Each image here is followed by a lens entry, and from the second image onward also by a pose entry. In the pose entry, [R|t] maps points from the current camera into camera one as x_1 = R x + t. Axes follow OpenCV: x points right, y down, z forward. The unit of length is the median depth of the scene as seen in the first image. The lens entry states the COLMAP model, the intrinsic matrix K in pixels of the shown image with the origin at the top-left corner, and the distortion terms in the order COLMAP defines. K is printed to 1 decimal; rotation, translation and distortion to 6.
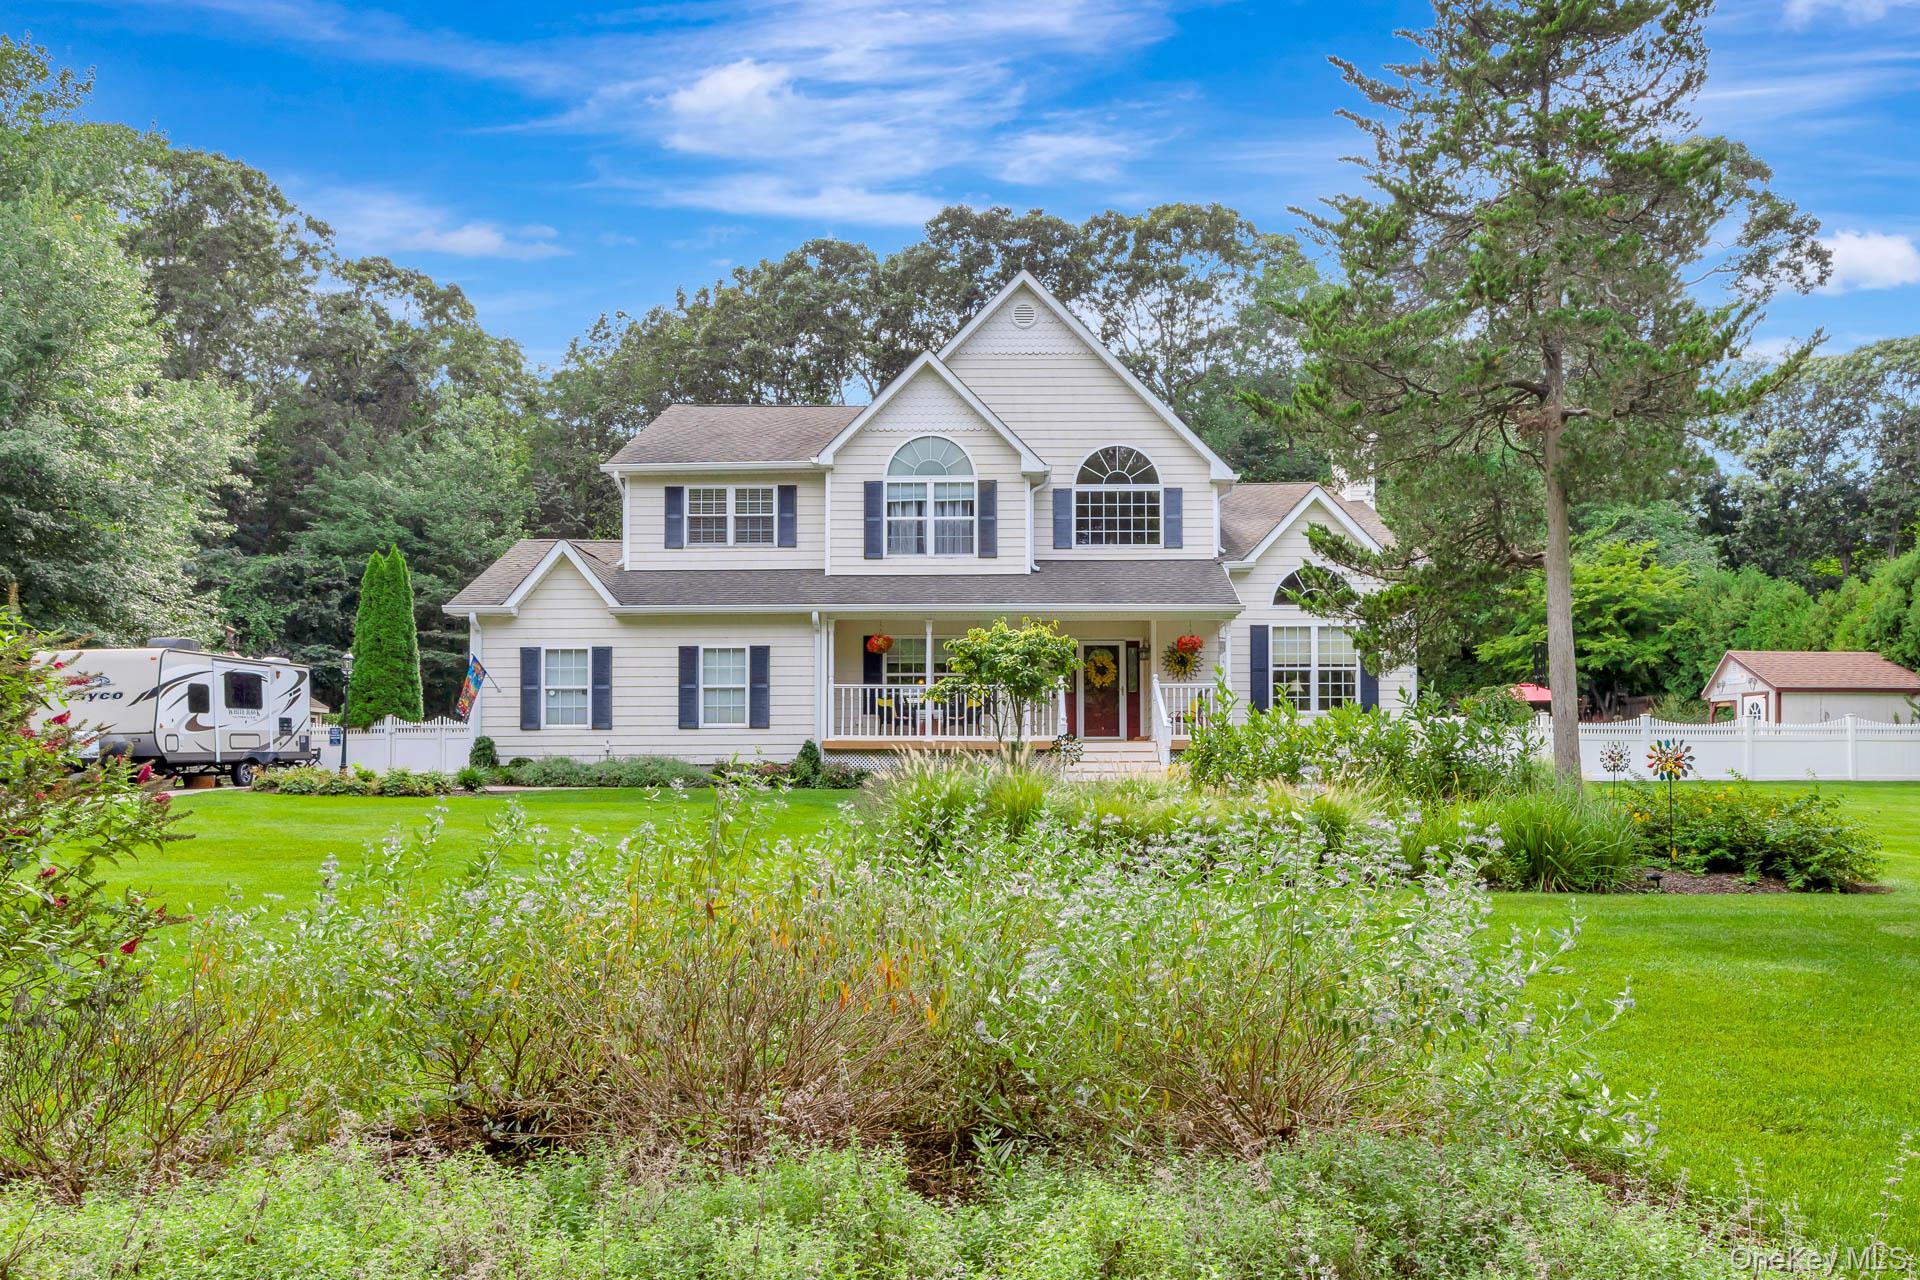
lens RADIAL K [[1766.0, 0, 960.0], [0, 1766.0, 640.0], [0, 0, 1]] dist [-0.044694, -0.002444]
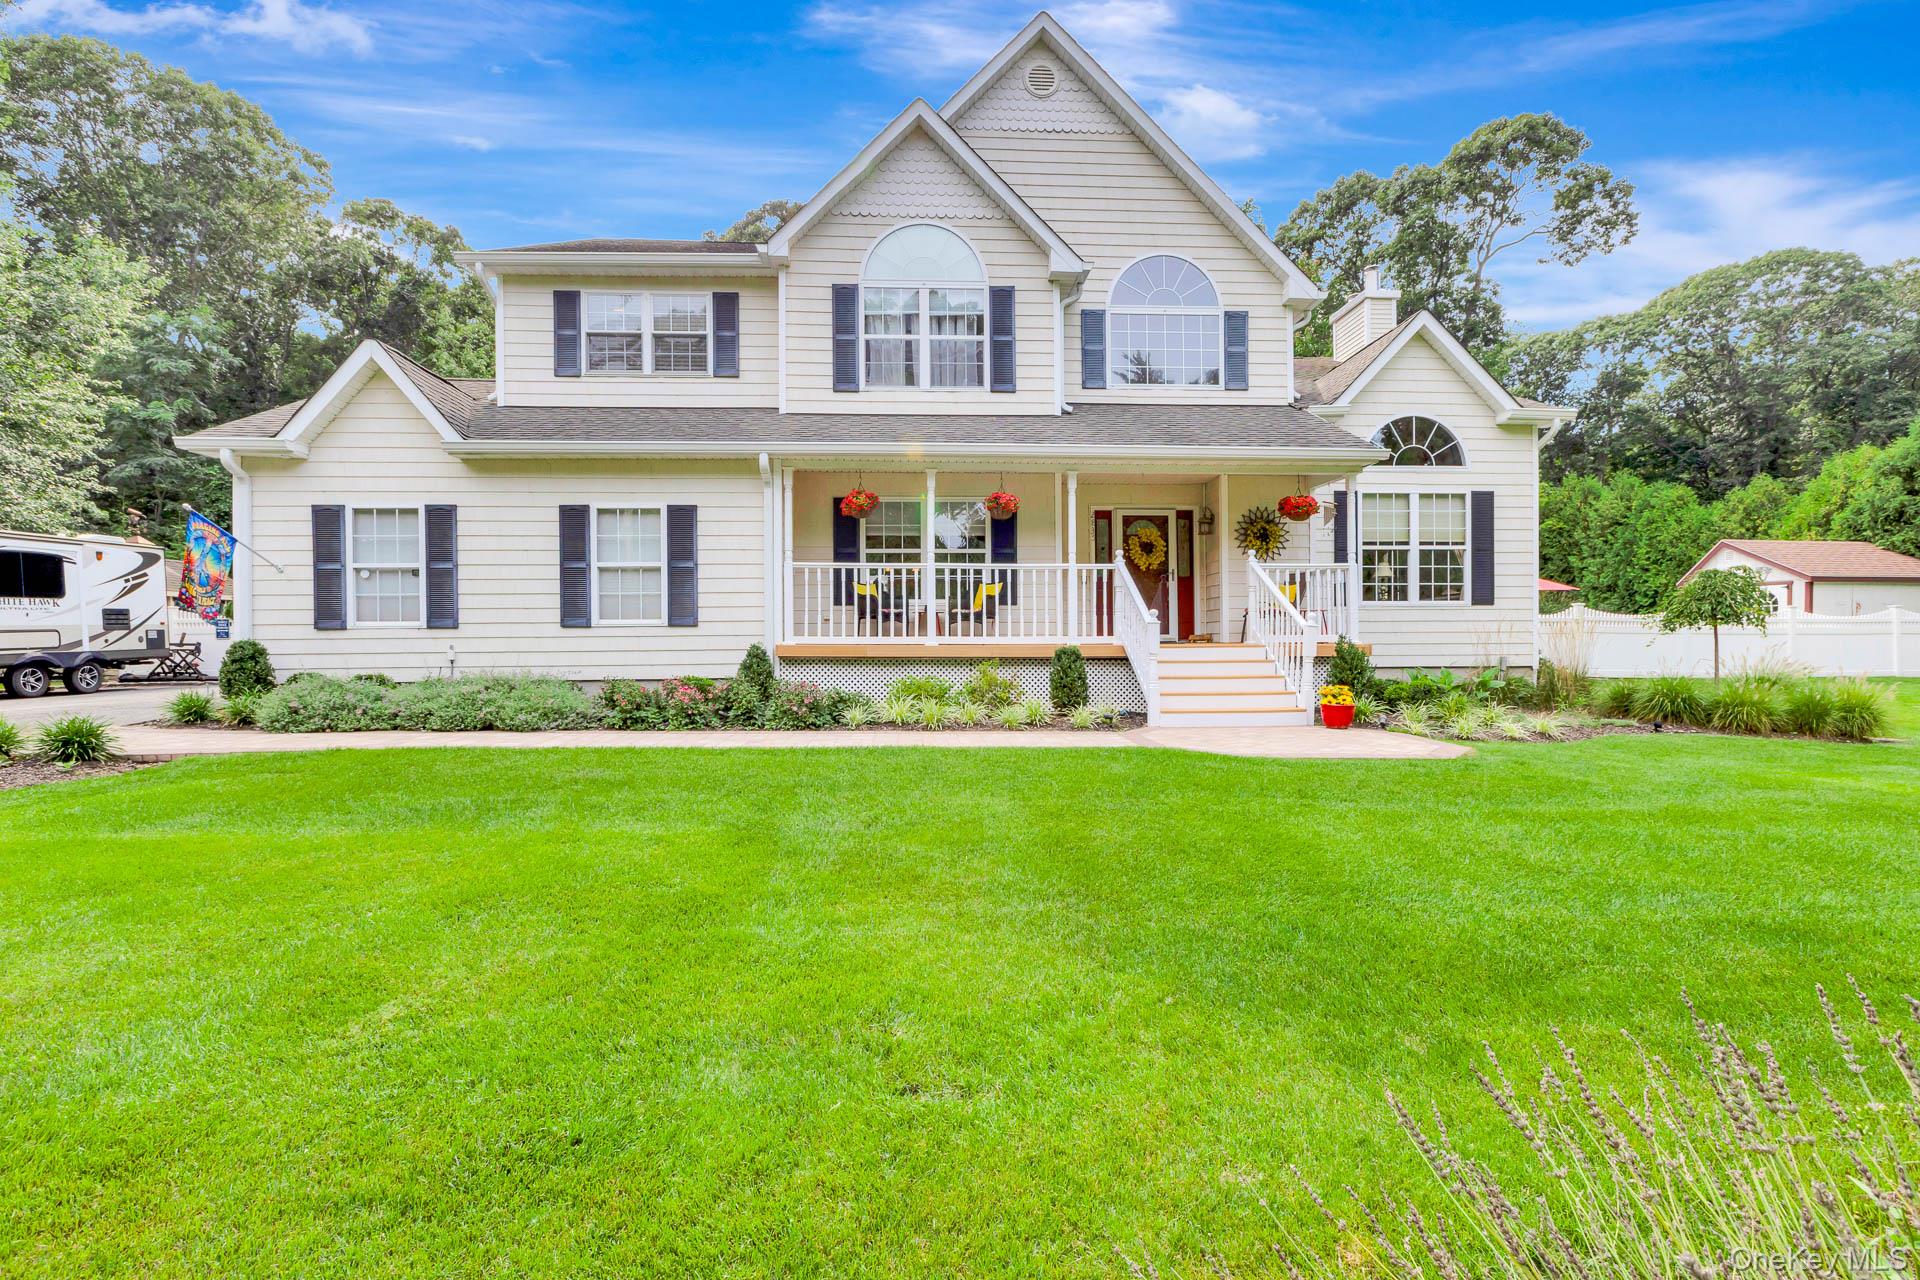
lens RADIAL K [[927.9, 0, 960.0], [0, 927.9, 640.0], [0, 0, 1]] dist [-0.003938, -0.000462]
pose [[0.994227, -0.003922, 0.107228, -0.043816], [-0.005163, 0.996426, 0.084316, 0.023569], [-0.107175, -0.084382, 0.990653, 0.608571]]
